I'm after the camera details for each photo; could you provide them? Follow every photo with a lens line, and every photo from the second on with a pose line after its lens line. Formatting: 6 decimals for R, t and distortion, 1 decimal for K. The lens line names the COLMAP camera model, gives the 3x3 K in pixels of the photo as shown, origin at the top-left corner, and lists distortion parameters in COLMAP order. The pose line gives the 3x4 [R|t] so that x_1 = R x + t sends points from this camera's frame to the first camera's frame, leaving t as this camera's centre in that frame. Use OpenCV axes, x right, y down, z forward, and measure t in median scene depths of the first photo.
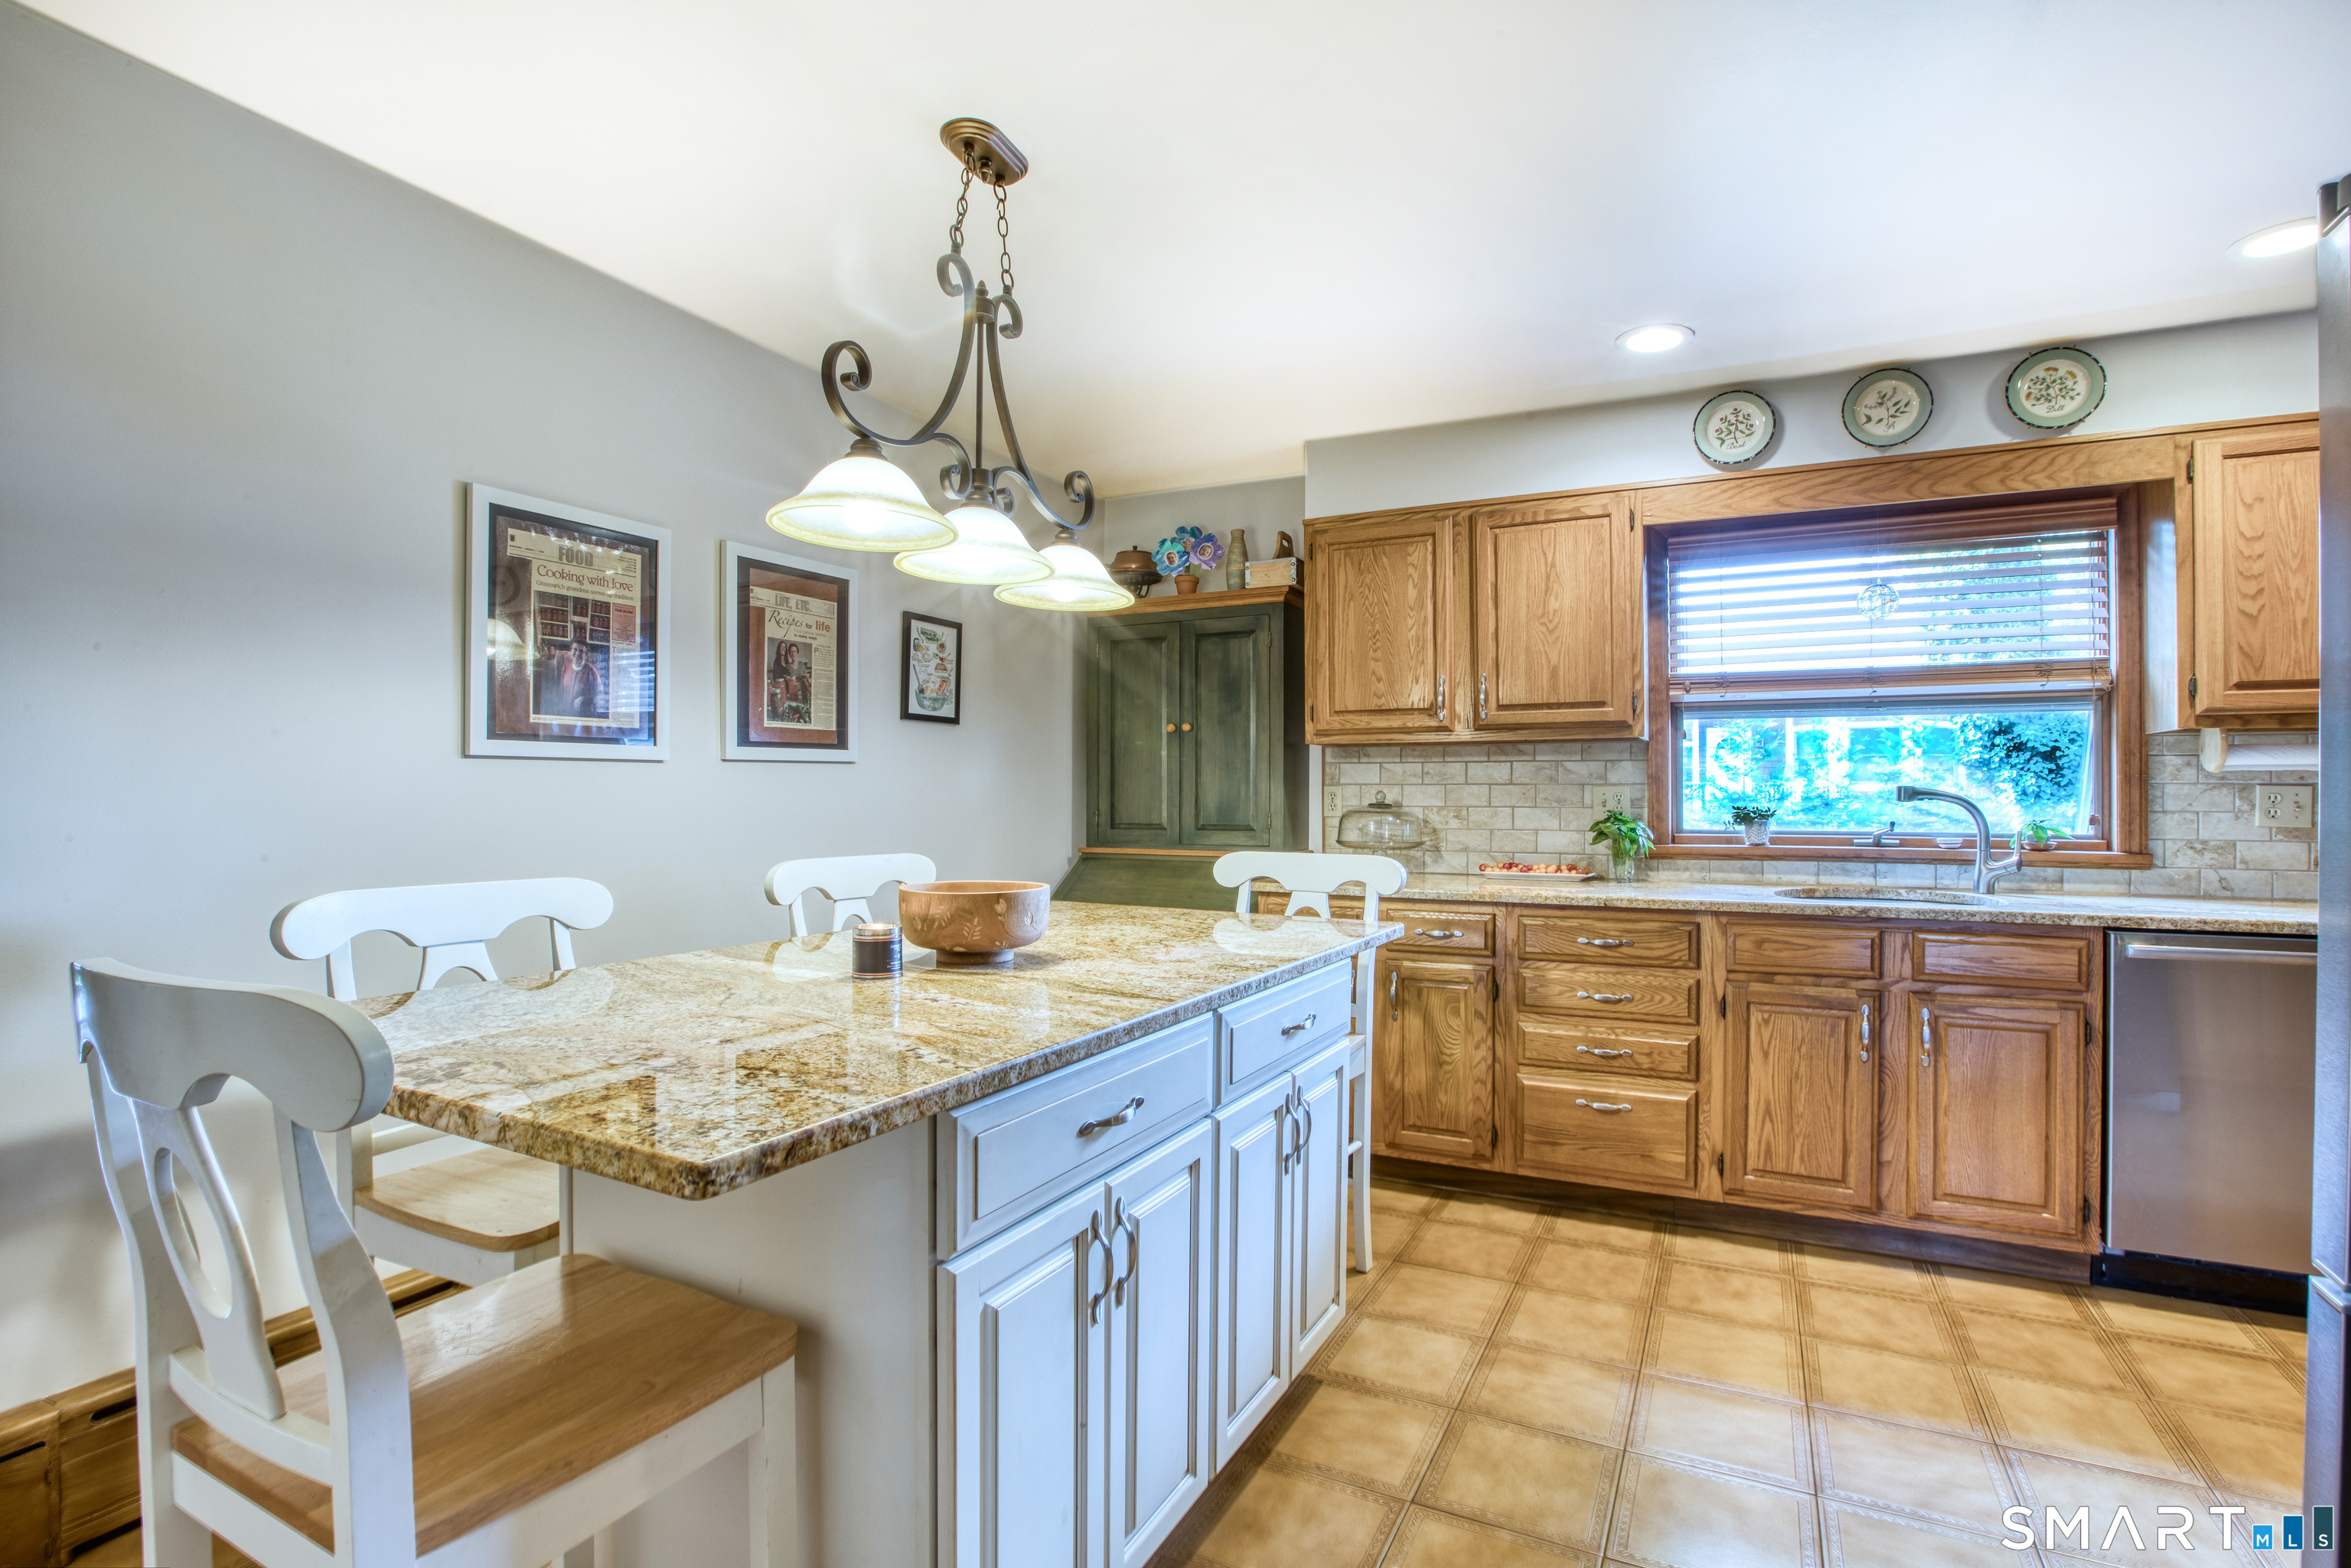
lens RADIAL K [[1105.2, 0, 1169.5], [0, 1105.2, 821.4], [0, 0, 1]] dist [-0.068720, 0.026408]
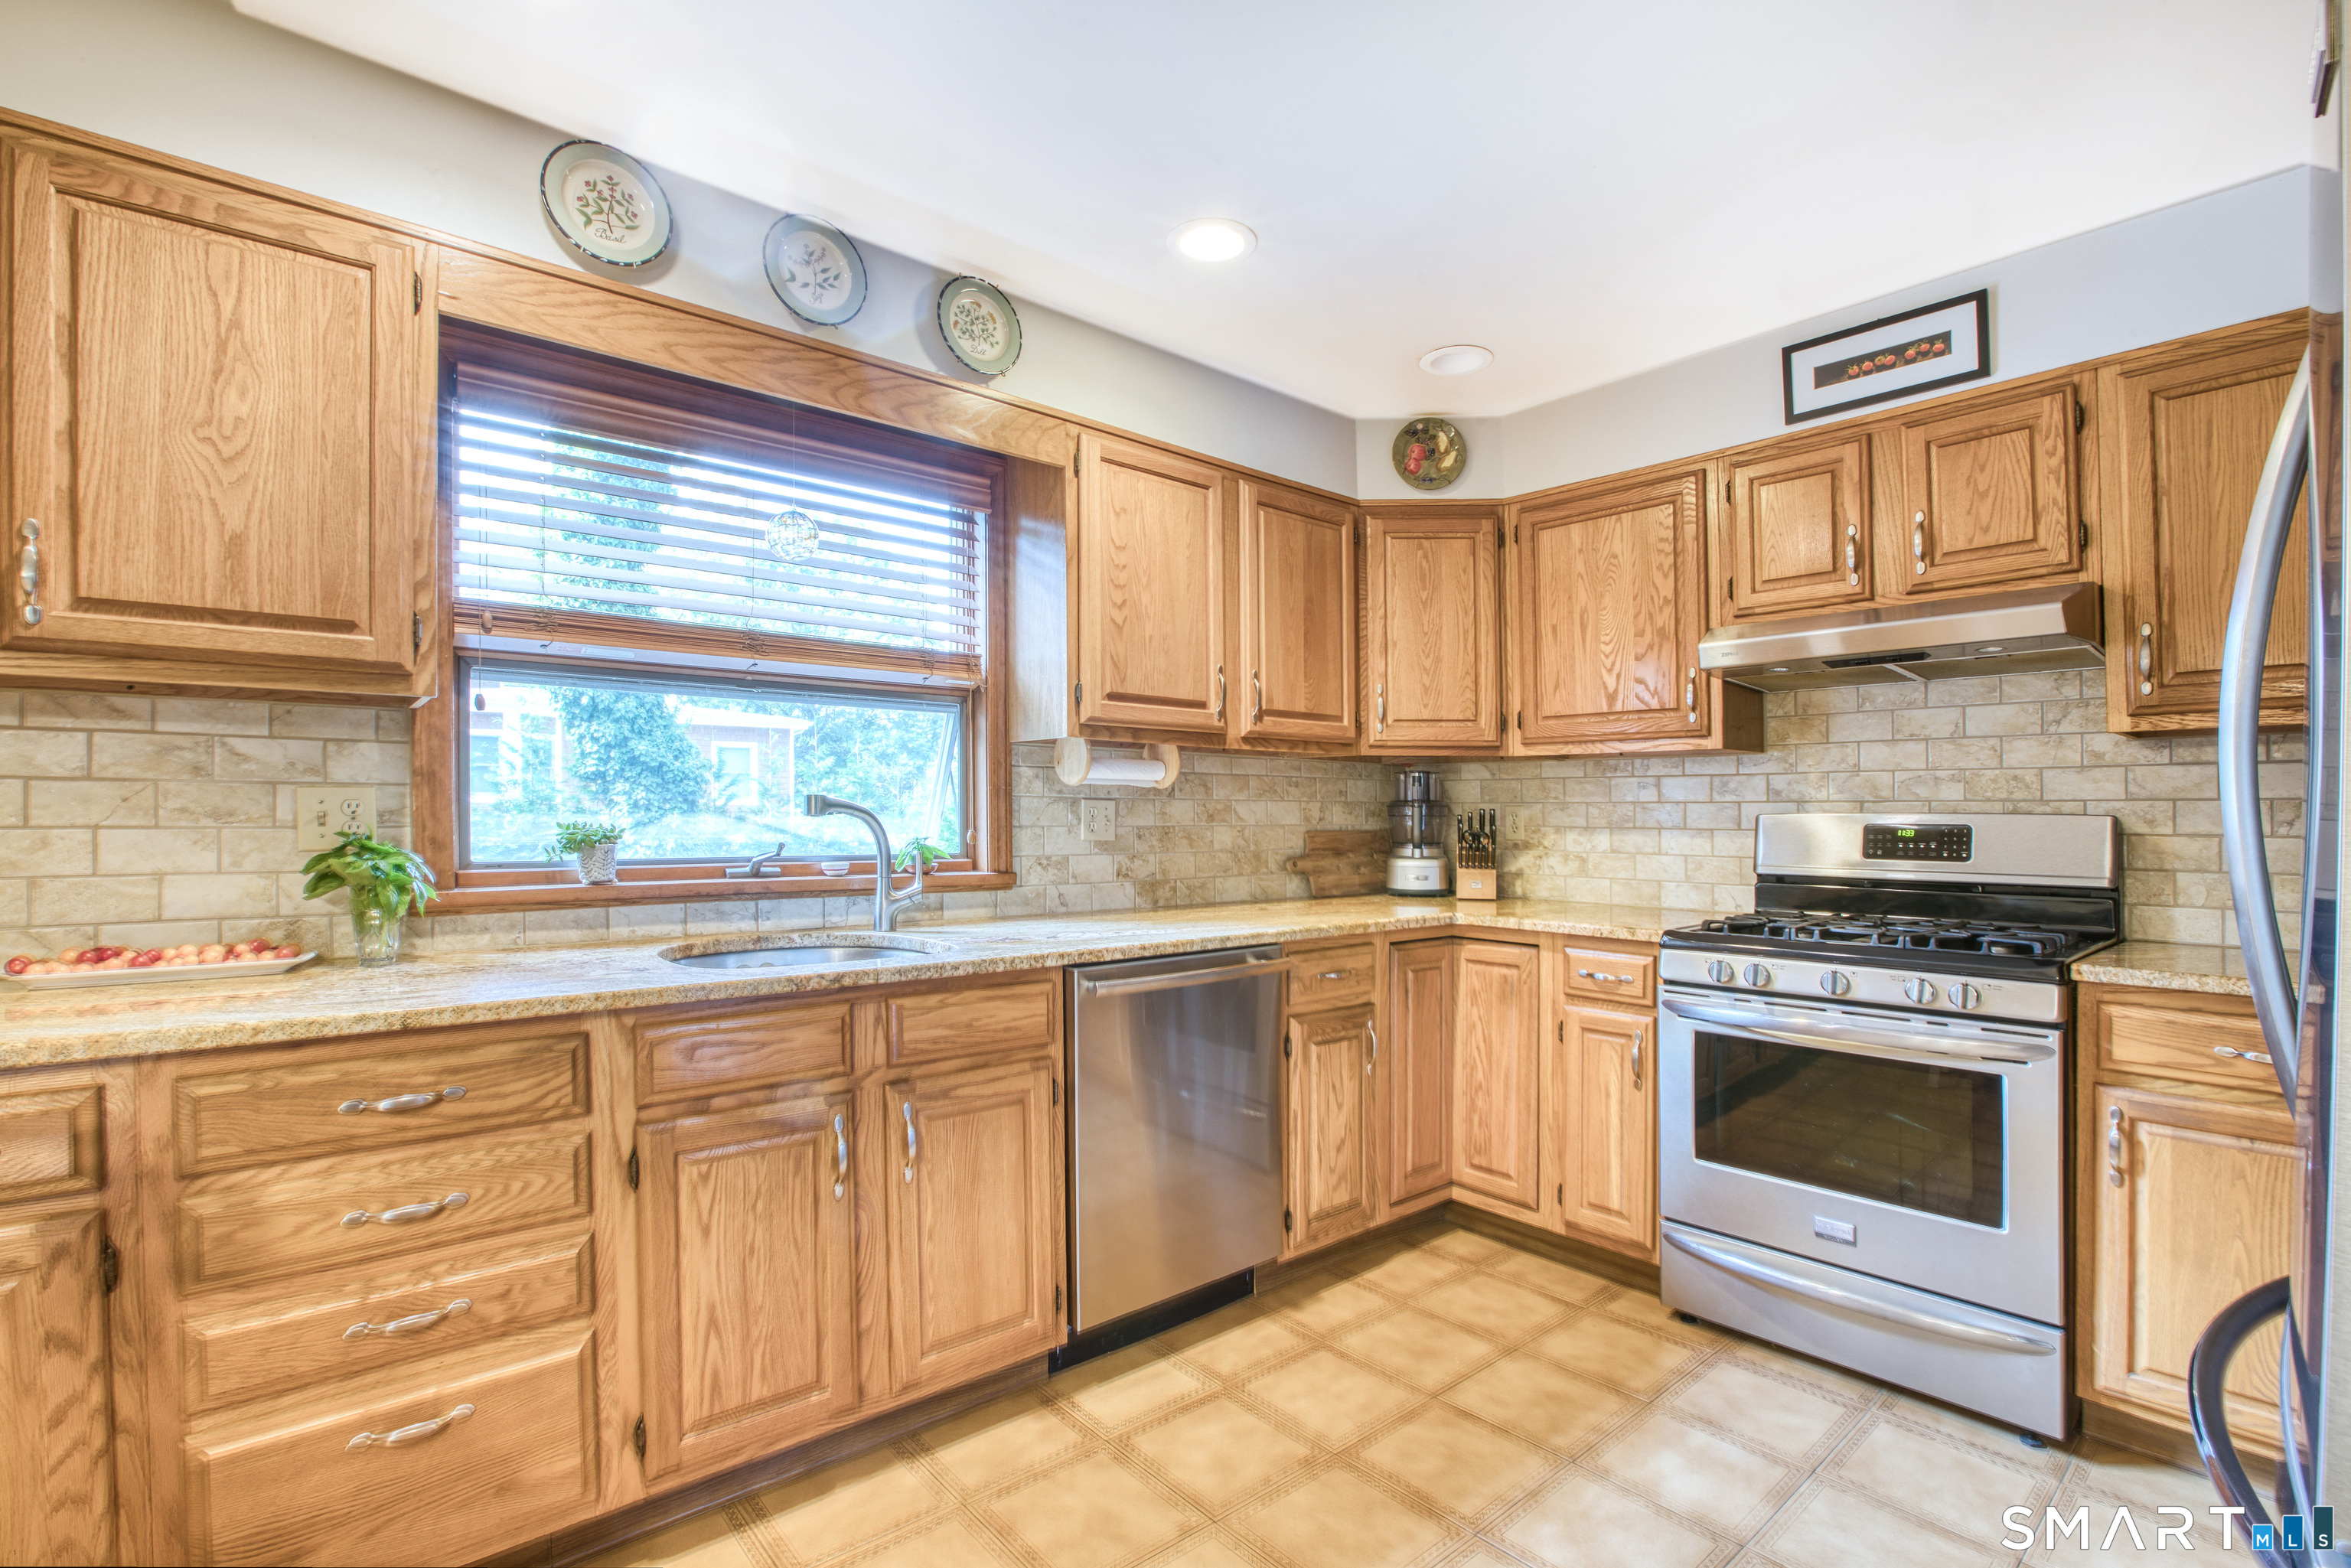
lens RADIAL K [[1105.2, 0, 1169.5], [0, 1105.2, 821.4], [0, 0, 1]] dist [-0.068720, 0.026408]
pose [[0.372296, -0.004420, 0.928103, 0.079256], [0.015358, 0.999881, -0.001399, -0.009824], [-0.927987, 0.014775, 0.372320, 0.500409]]
